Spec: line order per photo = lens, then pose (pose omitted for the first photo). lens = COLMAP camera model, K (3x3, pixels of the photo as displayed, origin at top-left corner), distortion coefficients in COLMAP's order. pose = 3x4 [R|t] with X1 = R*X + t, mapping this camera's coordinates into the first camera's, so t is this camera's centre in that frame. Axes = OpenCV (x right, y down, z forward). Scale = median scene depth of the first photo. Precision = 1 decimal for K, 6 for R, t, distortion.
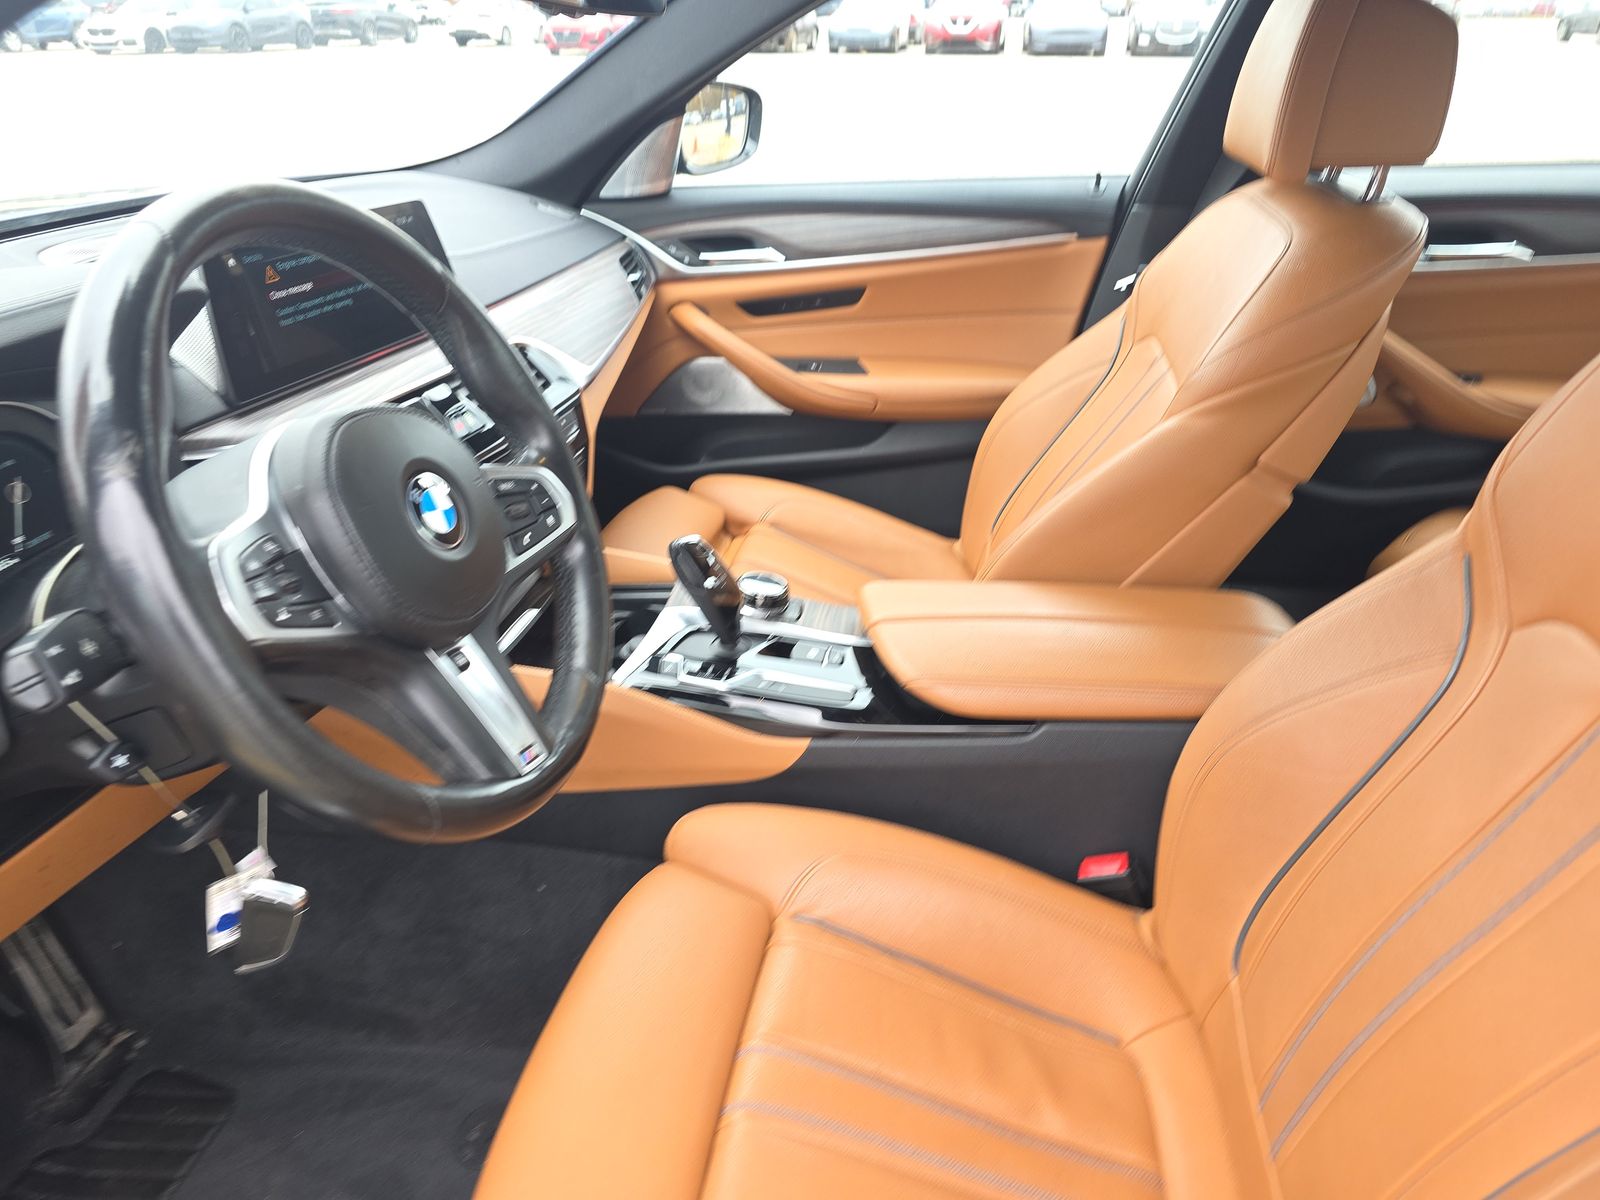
lens RADIAL K [[1101.2, 0, 812.0], [0, 1101.2, 596.4], [0, 0, 1]] dist [0.059328, -0.031057]
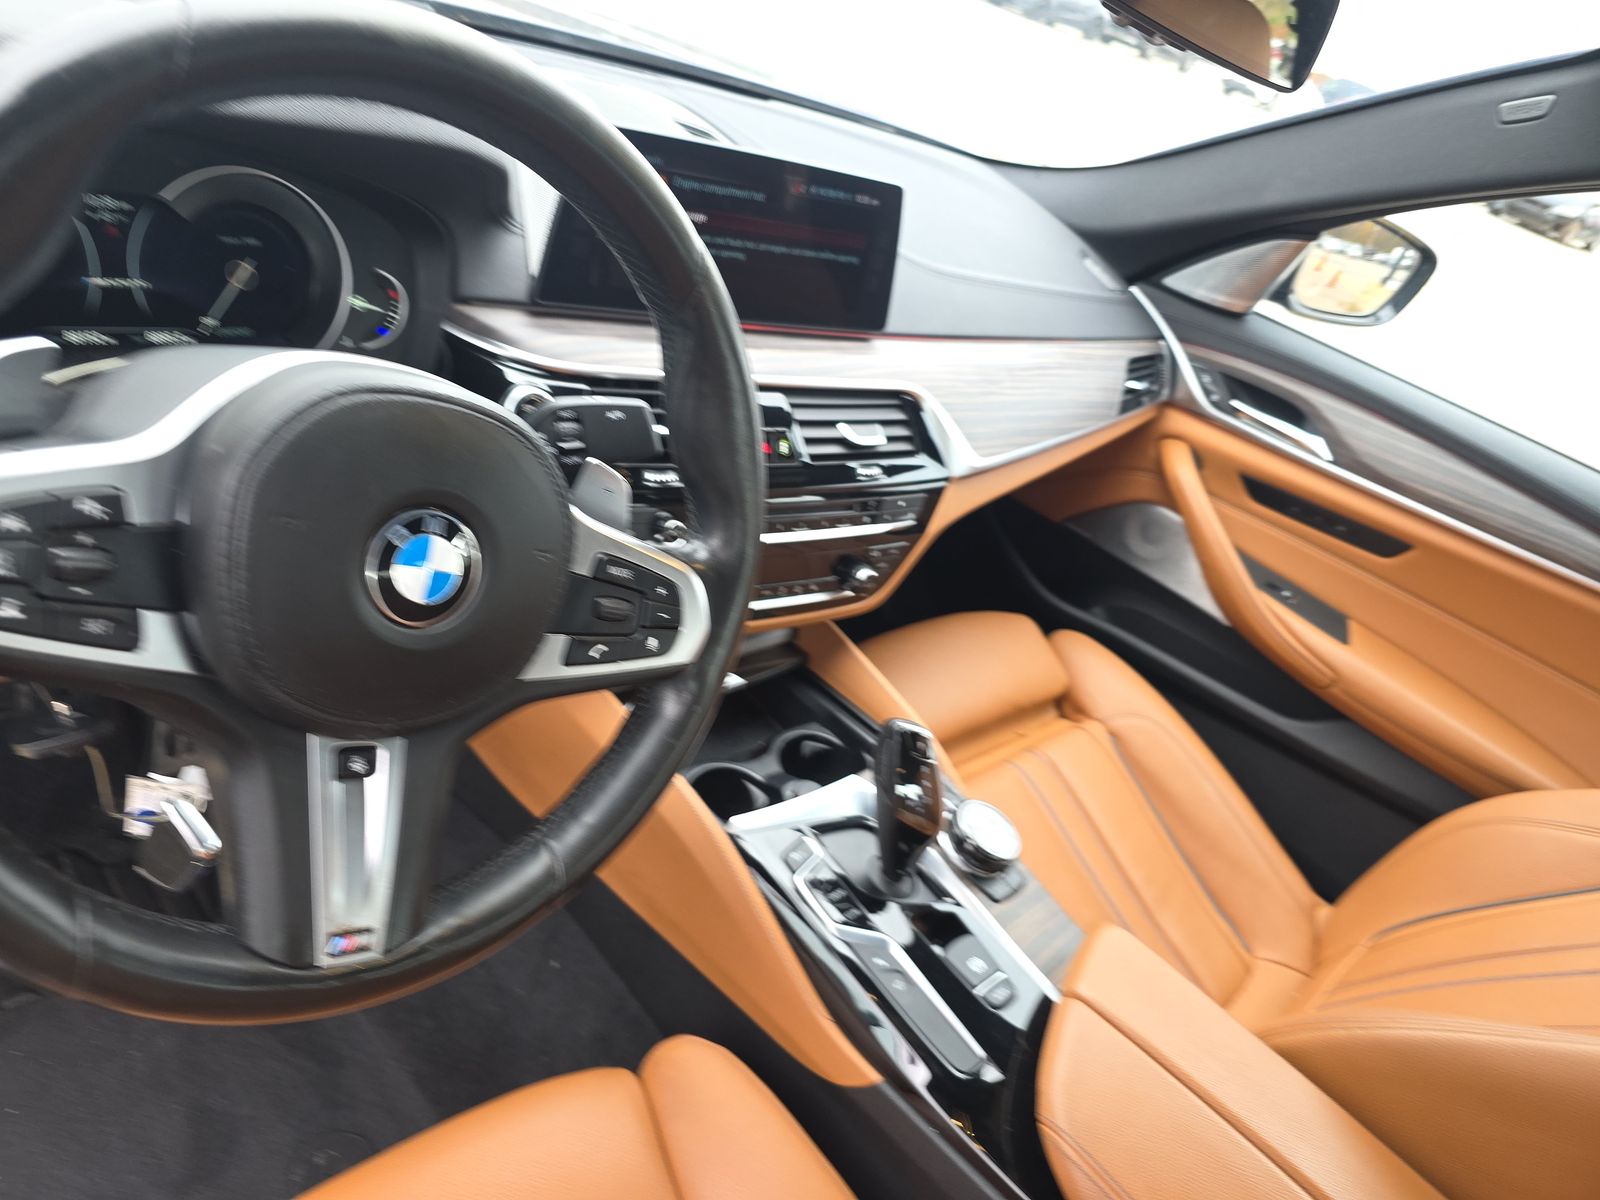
lens RADIAL K [[1098.4, 0, 794.5], [0, 1098.4, 589.6], [0, 0, 1]] dist [0.091512, -0.146886]
pose [[0.751766, 0.546114, -0.369604, 0.029125], [-0.556570, 0.826071, 0.088522, -0.094067], [0.353662, 0.139163, 0.924963, 0.179693]]
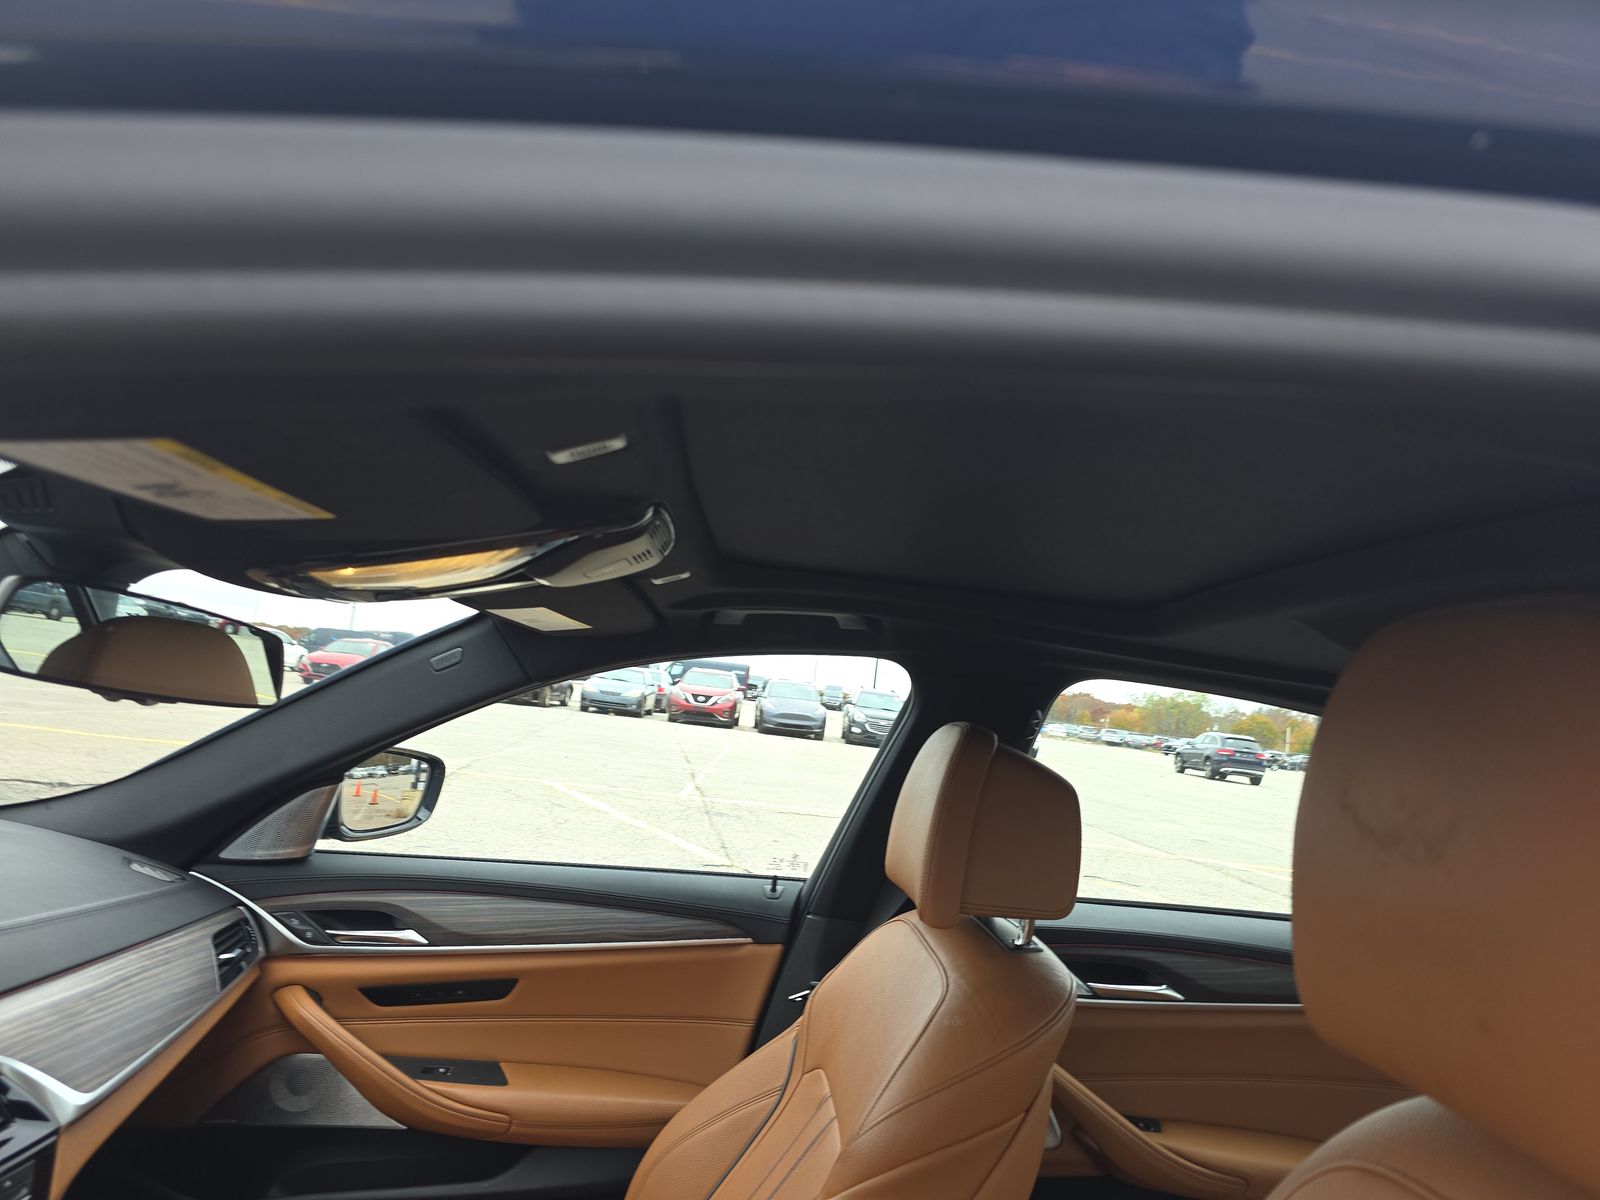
lens RADIAL K [[1096.9, 0, 800.0], [0, 1096.9, 600.0], [0, 0, 1]] dist [0.070664, -0.029197]
pose [[0.971528, 0.137269, 0.193109, 0.055111], [-0.013036, 0.844795, -0.534930, -0.063629], [-0.236567, 0.517182, 0.822532, 0.057596]]
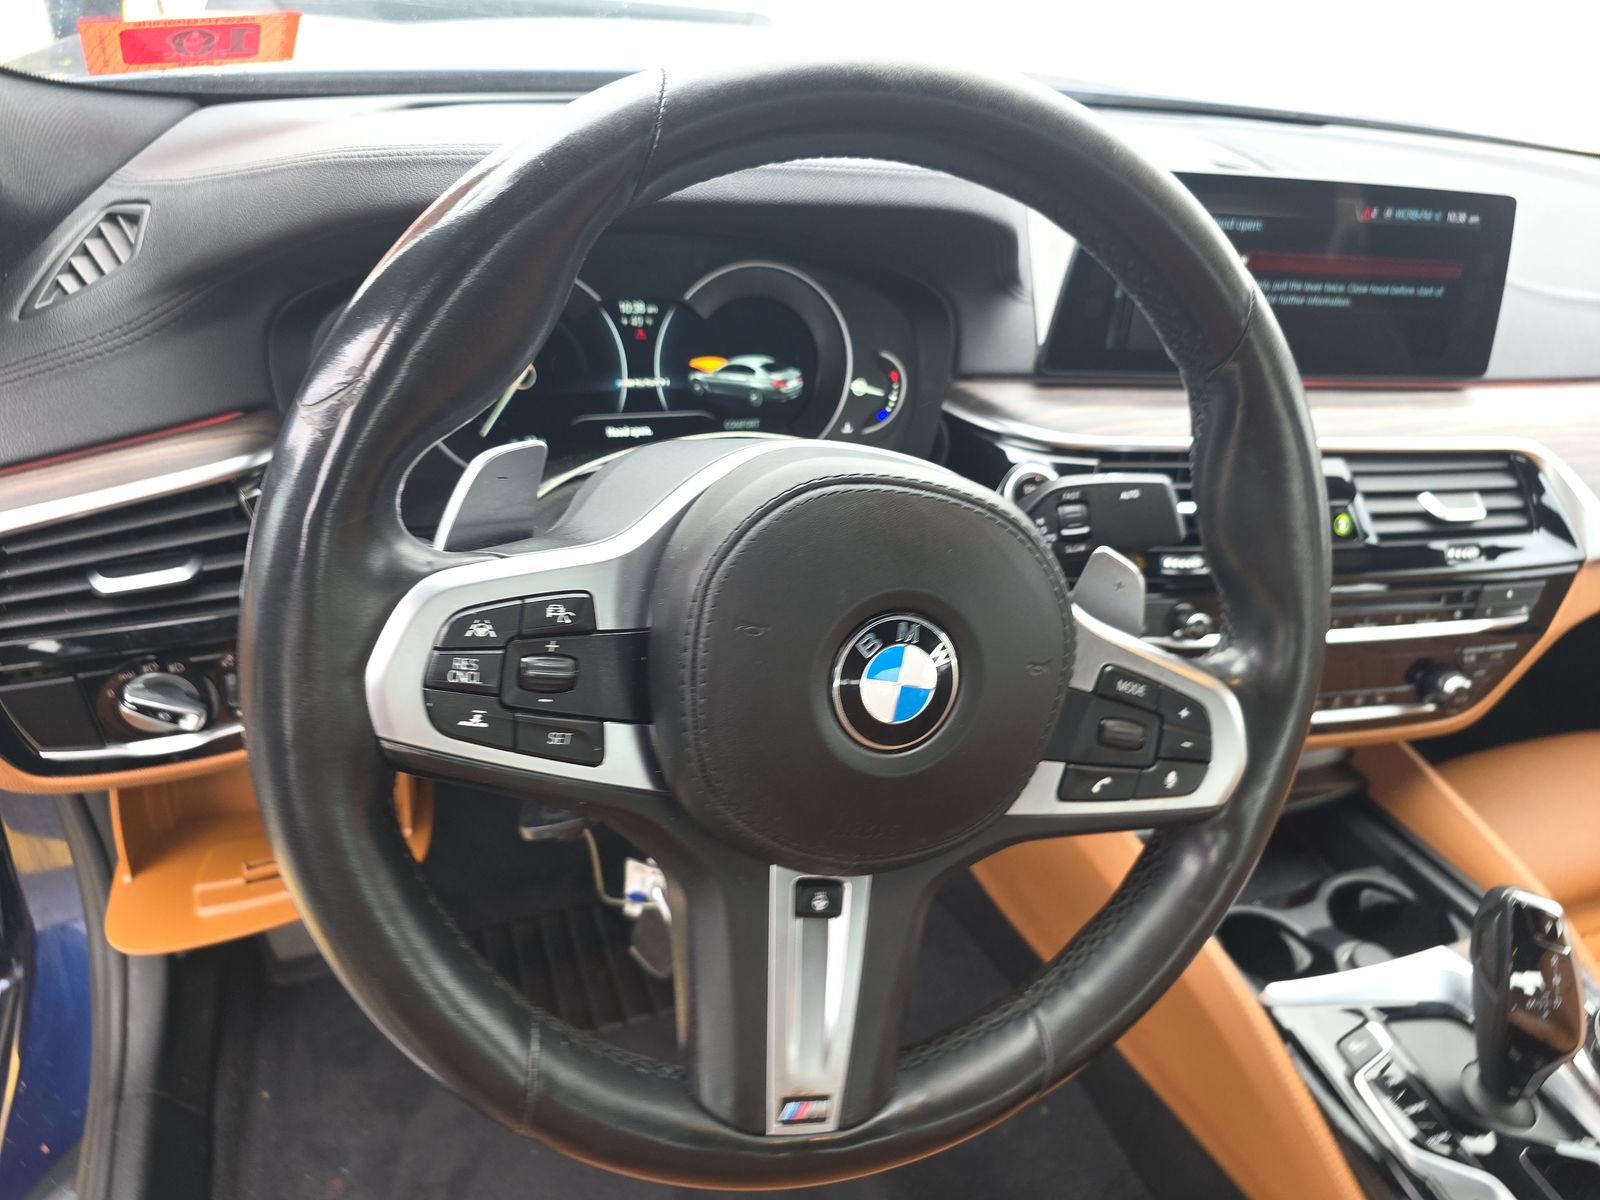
lens RADIAL K [[1083.1, 0, 800.0], [0, 1083.1, 600.0], [0, 0, 1]] dist [0.008016, -0.000058]
pose [[0.493524, 0.533957, -0.686530, -0.003631], [-0.494531, 0.821617, 0.283521, -0.092386], [0.715453, 0.199586, 0.669547, 0.225291]]
